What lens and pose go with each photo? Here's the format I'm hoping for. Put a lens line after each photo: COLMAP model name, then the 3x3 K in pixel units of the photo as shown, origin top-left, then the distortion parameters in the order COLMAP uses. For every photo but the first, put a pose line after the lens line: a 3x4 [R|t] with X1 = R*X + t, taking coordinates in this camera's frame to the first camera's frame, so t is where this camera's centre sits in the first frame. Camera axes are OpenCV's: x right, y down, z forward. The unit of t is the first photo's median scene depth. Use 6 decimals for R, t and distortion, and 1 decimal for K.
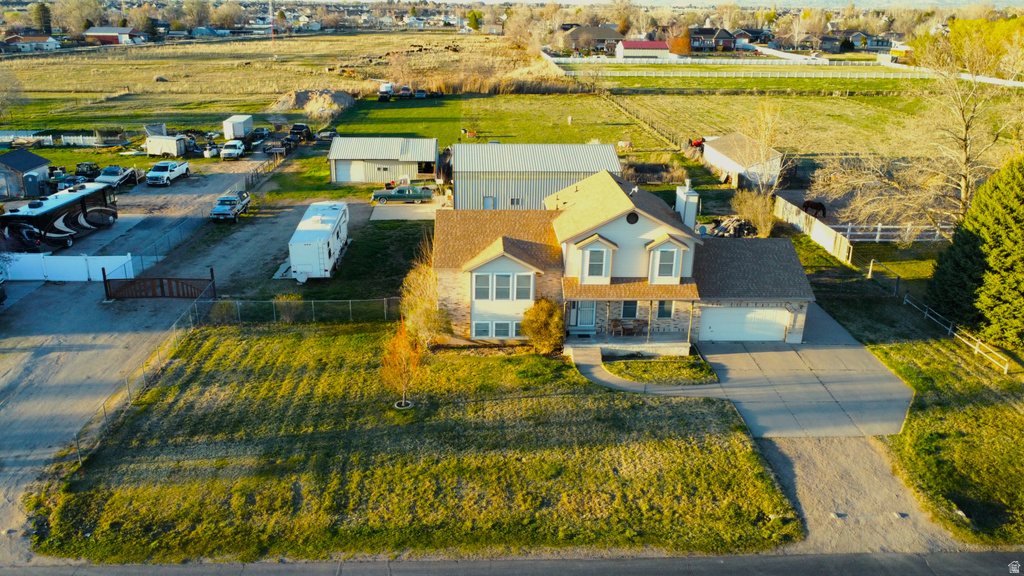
lens RADIAL K [[763.2, 0, 500.7], [0, 763.2, 287.6], [0, 0, 1]] dist [0.002064, -0.001751]
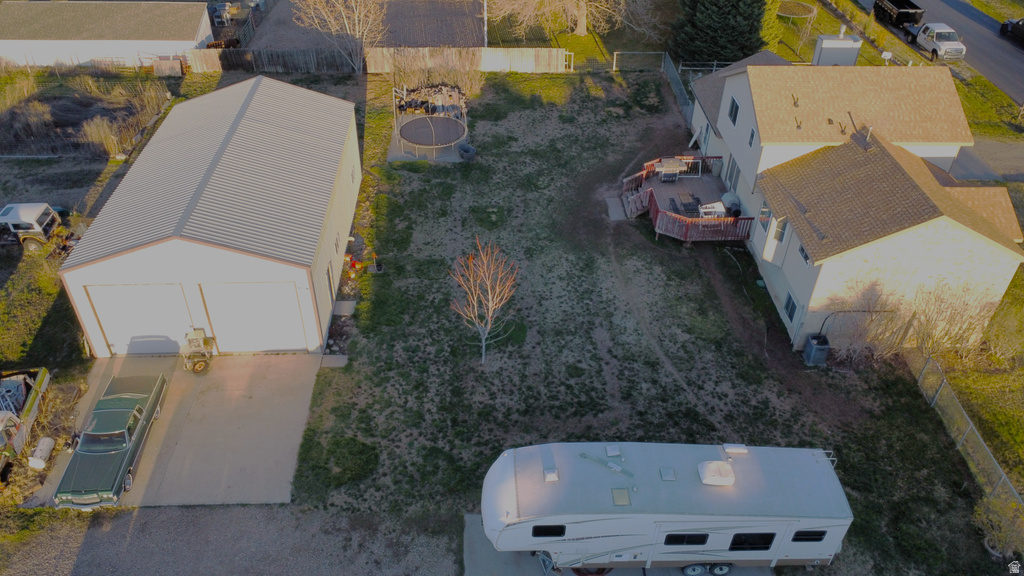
lens RADIAL K [[763.2, 0, 500.7], [0, 763.2, 287.6], [0, 0, 1]] dist [0.002064, -0.001751]
pose [[0.024835, -0.624022, 0.781012, -0.457294], [0.344823, 0.738654, 0.579213, -0.400381], [-0.938339, 0.254926, 0.233522, 0.882780]]
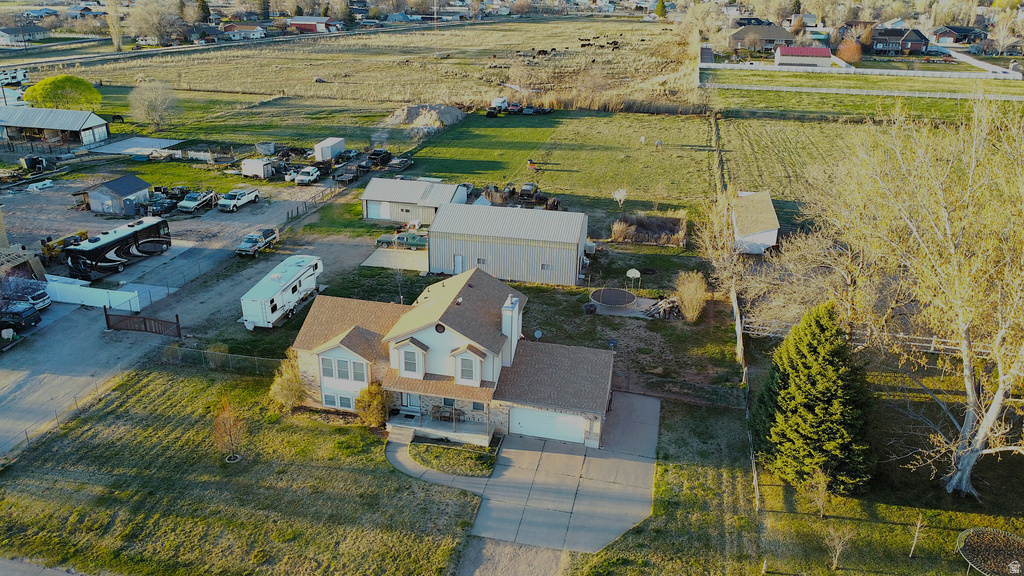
lens RADIAL K [[763.2, 0, 500.7], [0, 763.2, 287.6], [0, 0, 1]] dist [0.002064, -0.001751]
pose [[0.964711, 0.102151, -0.242690, 0.363729], [-0.093949, 0.994552, 0.045162, -0.144331], [0.245981, -0.020768, 0.969052, -0.085352]]
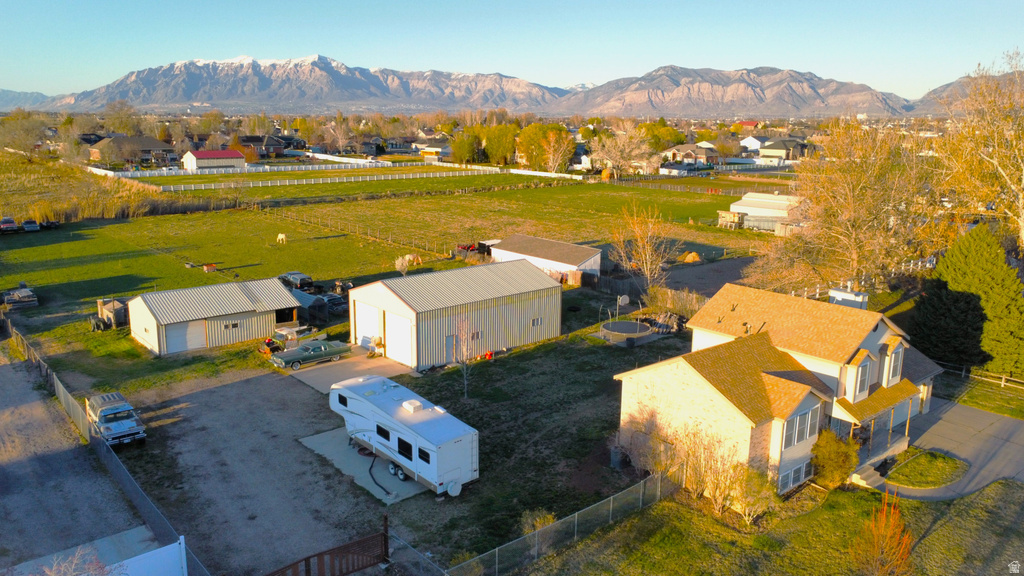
lens RADIAL K [[763.2, 0, 500.7], [0, 763.2, 287.6], [0, 0, 1]] dist [0.002064, -0.001751]
pose [[0.788491, -0.137819, 0.599406, -0.534737], [0.213736, 0.975231, -0.056929, -0.125233], [-0.576714, 0.173002, 0.798418, 0.318097]]
